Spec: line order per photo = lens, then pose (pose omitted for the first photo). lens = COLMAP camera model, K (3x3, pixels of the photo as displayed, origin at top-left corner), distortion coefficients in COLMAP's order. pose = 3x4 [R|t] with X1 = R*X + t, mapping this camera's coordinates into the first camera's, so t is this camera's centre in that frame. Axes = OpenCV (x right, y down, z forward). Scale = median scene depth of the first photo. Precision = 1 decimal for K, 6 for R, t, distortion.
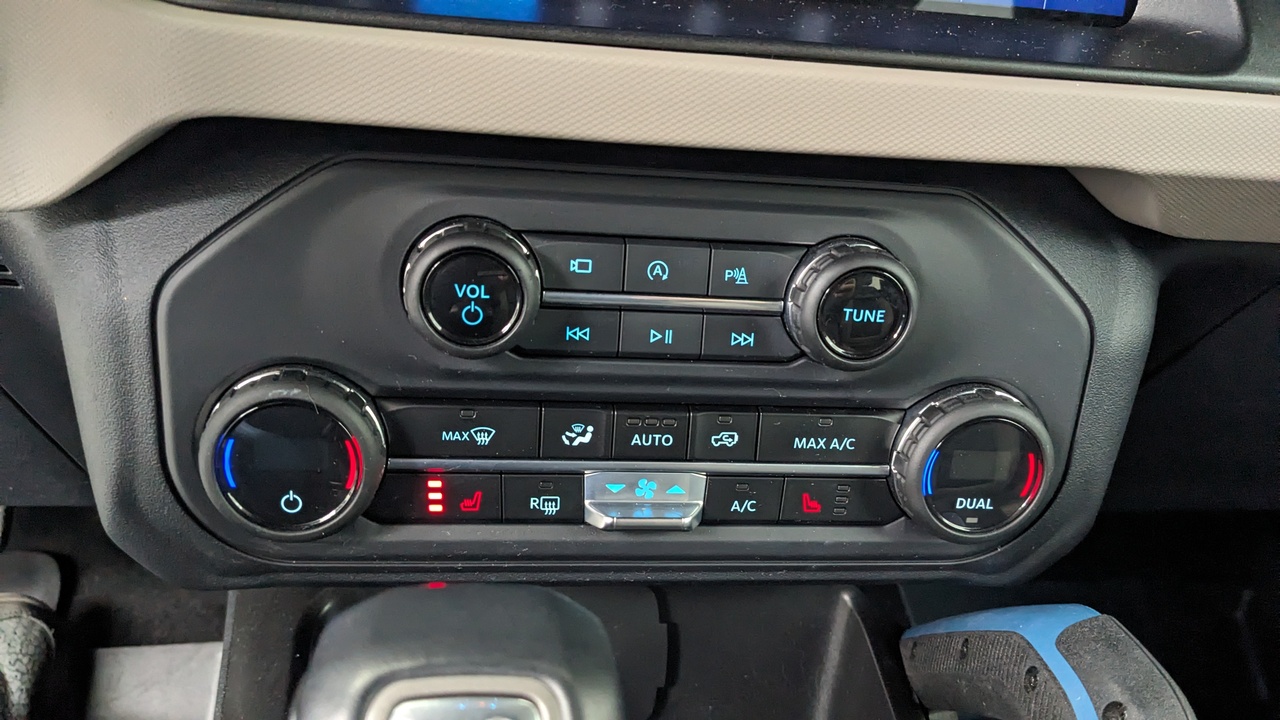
lens RADIAL K [[1015.6, 0, 641.2], [0, 1015.6, 368.8], [0, 0, 1]] dist [0.077989, -0.166614]
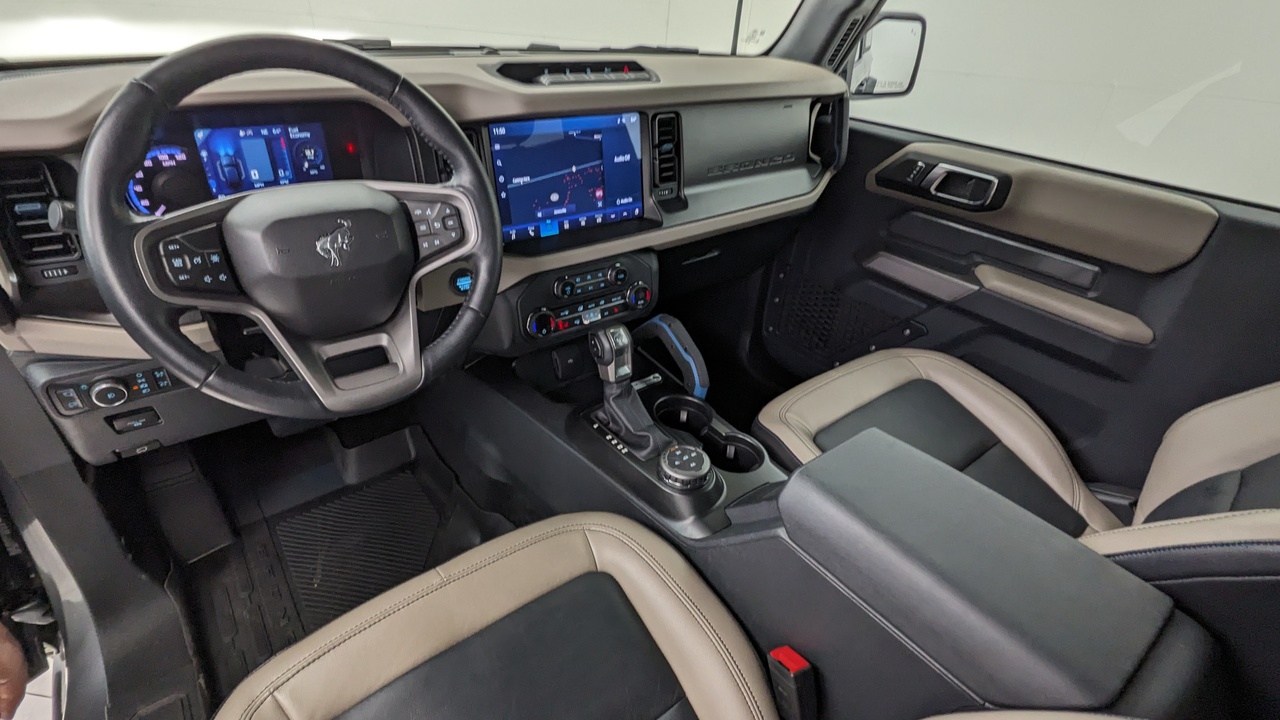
lens RADIAL K [[609.5, 0, 639.9], [0, 609.5, 365.5], [0, 0, 1]] dist [-0.000309, -0.000195]
pose [[0.858762, -0.308268, 0.409266, -1.263183], [0.246448, 0.948810, 0.197542, -0.222999], [-0.449211, -0.068778, 0.890774, -2.208091]]
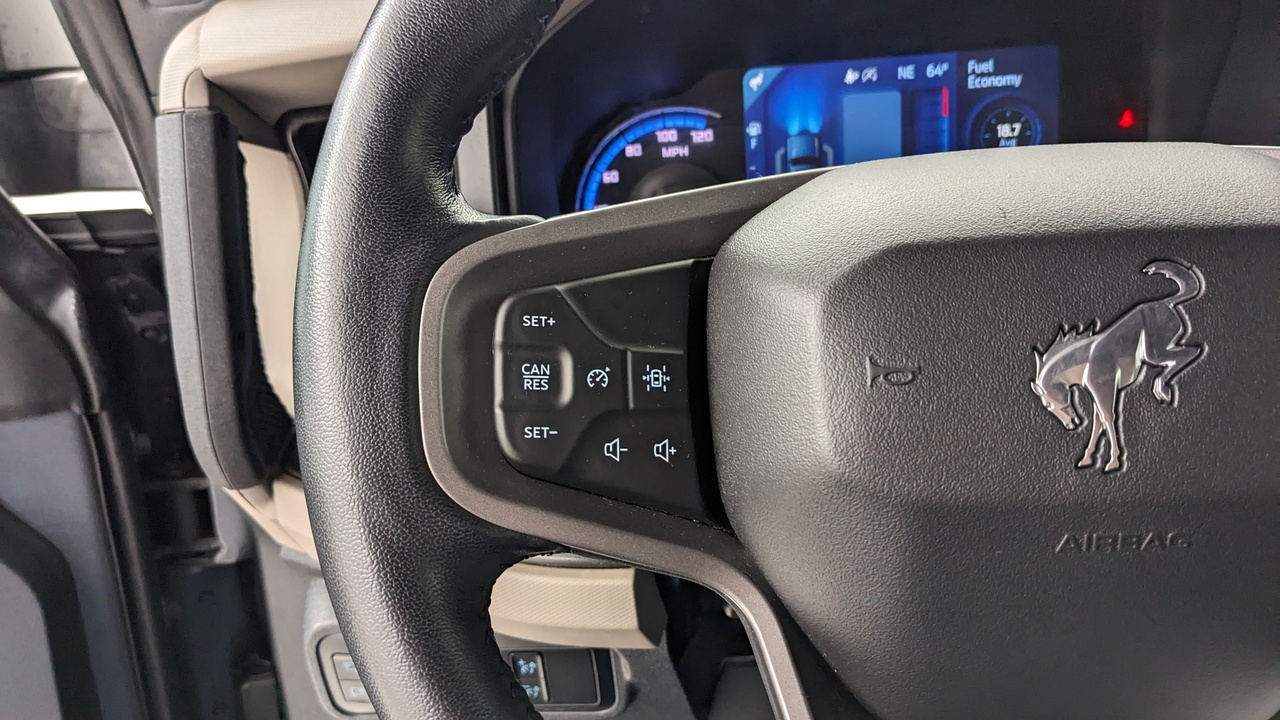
lens RADIAL K [[1015.6, 0, 641.2], [0, 1015.6, 368.8], [0, 0, 1]] dist [0.077989, -0.166614]
pose [[0.964497, -0.109748, -0.240208, -1.331424], [0.071008, 0.983837, -0.164384, -0.362549], [0.254367, 0.141491, 0.956702, -0.692159]]
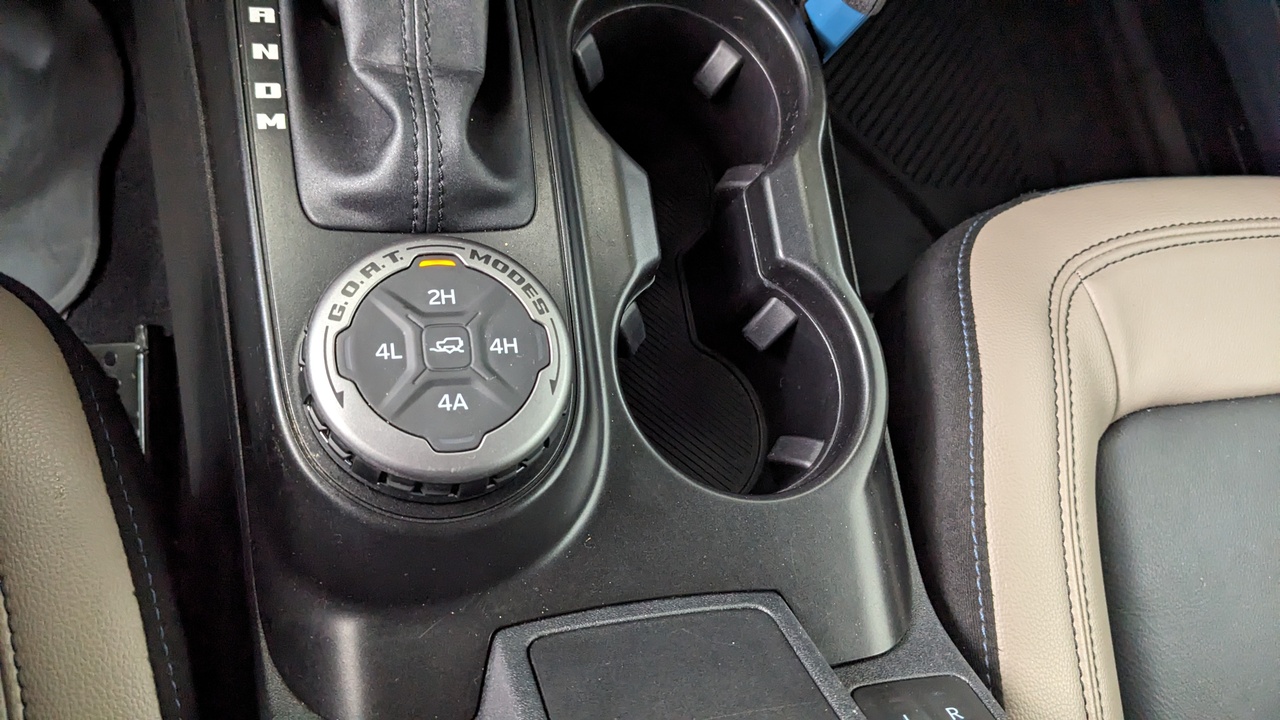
lens RADIAL K [[1039.9, 0, 642.9], [0, 1039.9, 363.4], [0, 0, 1]] dist [0.069379, -0.210532]
pose [[0.979160, 0.034400, 0.200156, -0.080848], [-0.164191, 0.714128, 0.680487, 0.139238], [-0.119528, -0.699169, 0.704894, -0.511028]]
